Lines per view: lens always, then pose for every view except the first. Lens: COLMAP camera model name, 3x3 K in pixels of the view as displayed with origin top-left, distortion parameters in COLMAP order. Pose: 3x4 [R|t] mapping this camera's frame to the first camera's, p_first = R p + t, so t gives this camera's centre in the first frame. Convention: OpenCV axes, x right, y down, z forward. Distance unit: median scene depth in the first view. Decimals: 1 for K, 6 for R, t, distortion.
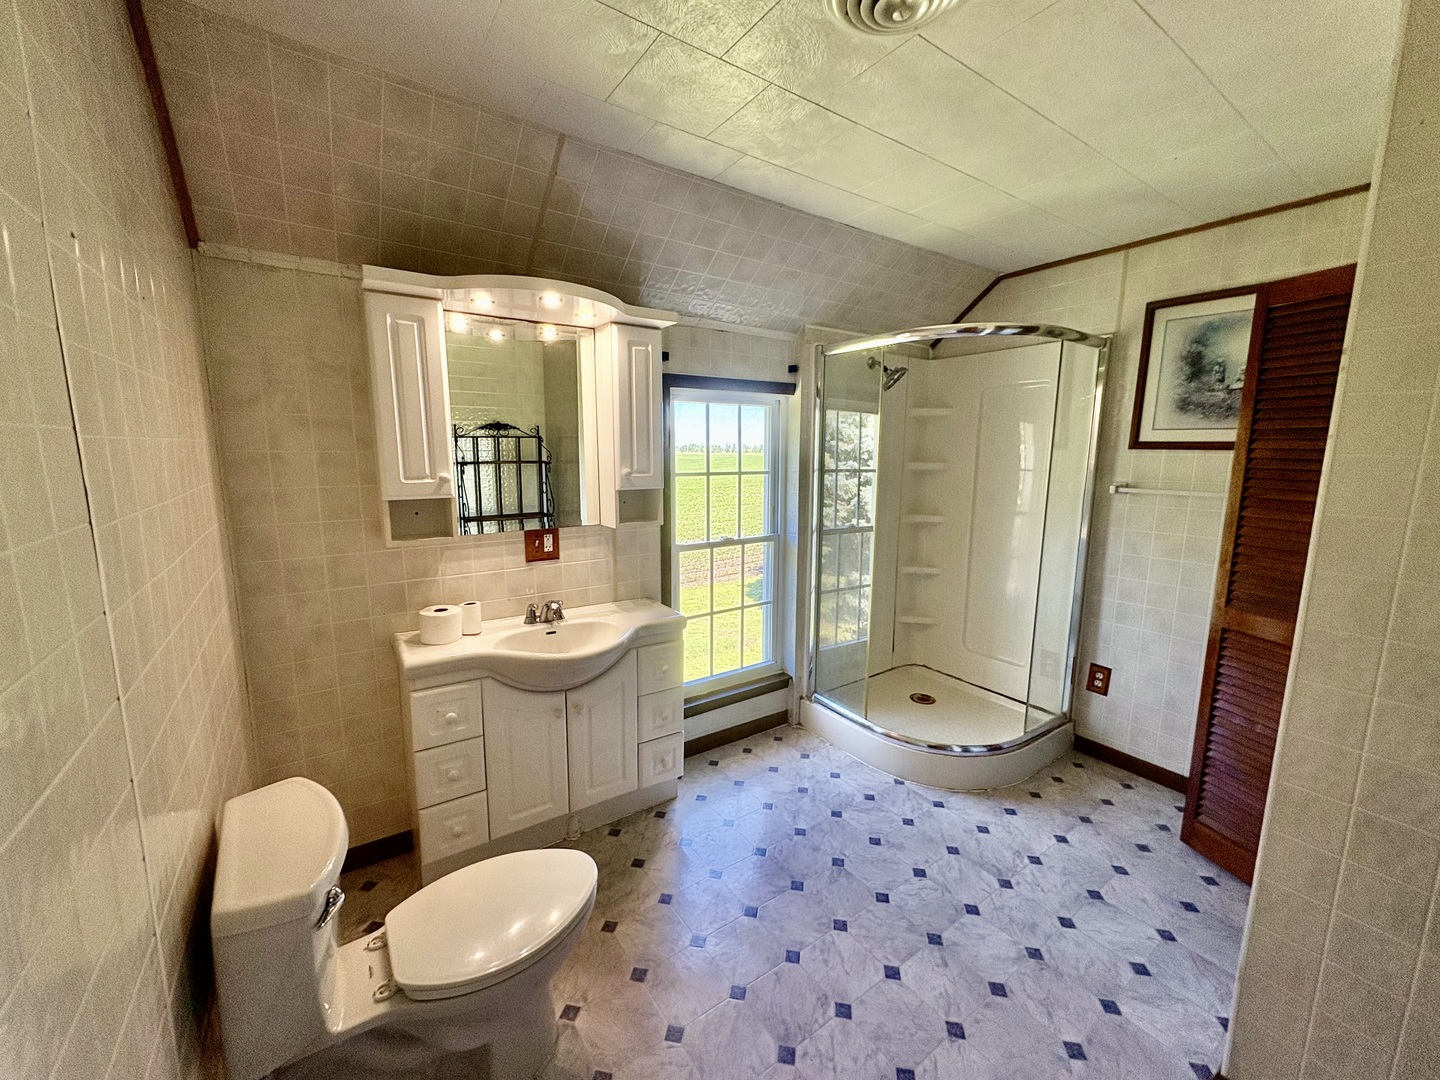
lens RADIAL K [[572.7, 0, 718.9], [0, 572.7, 537.0], [0, 0, 1]] dist [-0.003320, 0.000299]
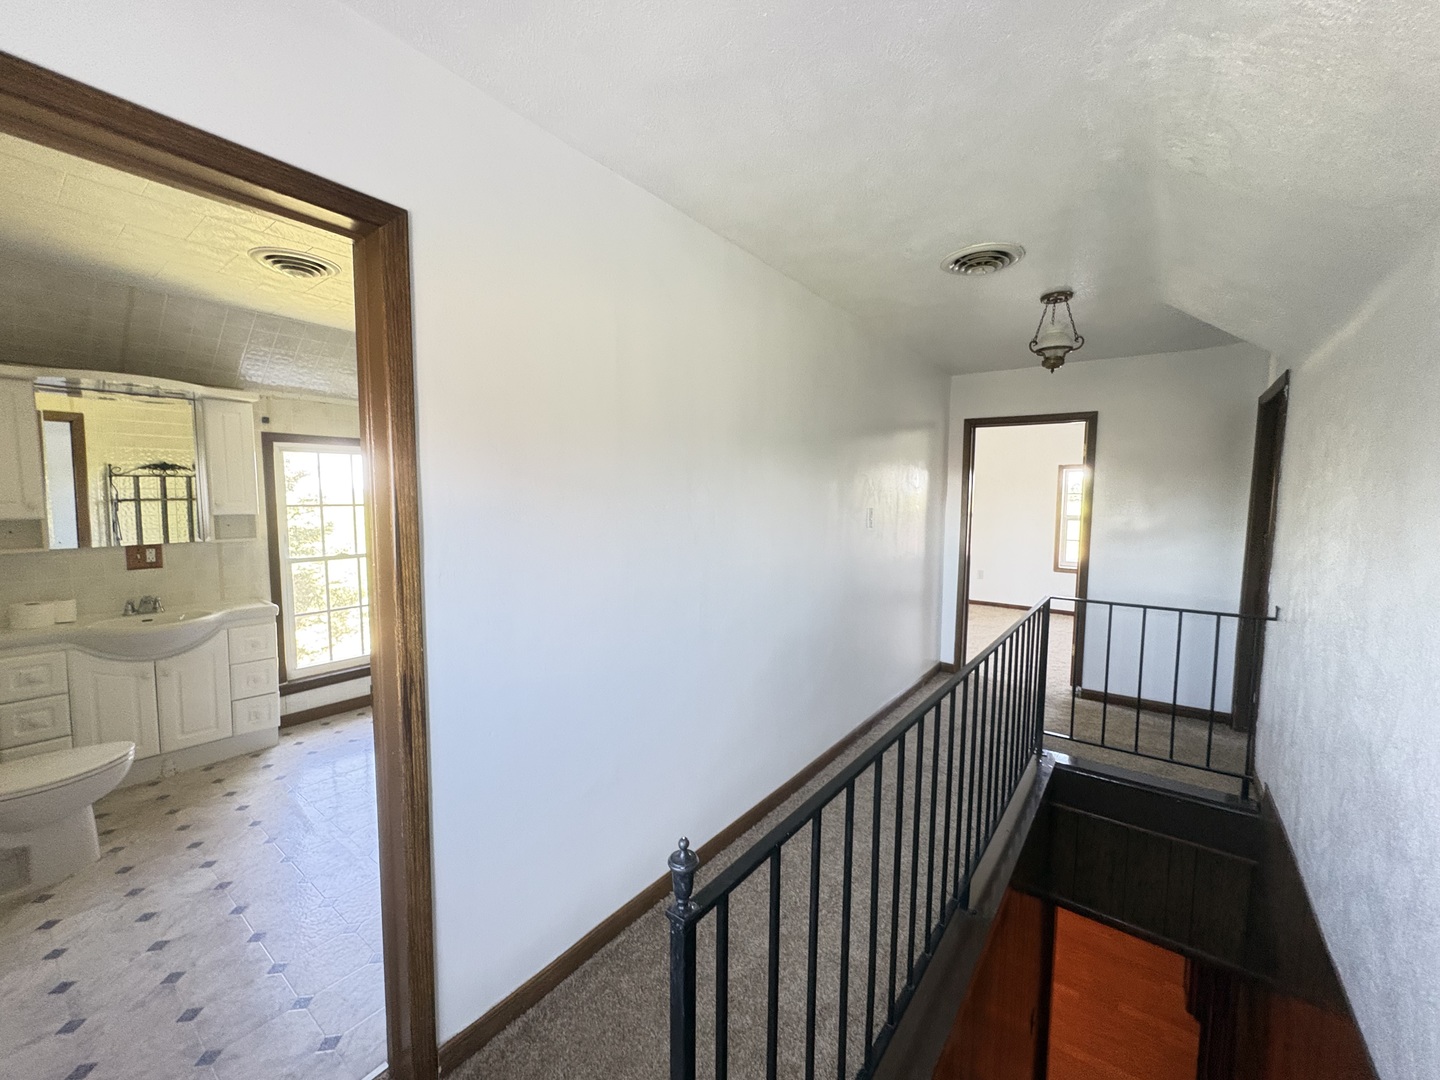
lens RADIAL K [[572.7, 0, 724.2], [0, 572.7, 537.3], [0, 0, 1]] dist [-0.003320, 0.000299]
pose [[0.948849, -0.021129, 0.315023, 0.456488], [0.044056, 0.996857, -0.065839, 0.095486], [-0.312642, 0.076350, 0.946798, -0.565027]]
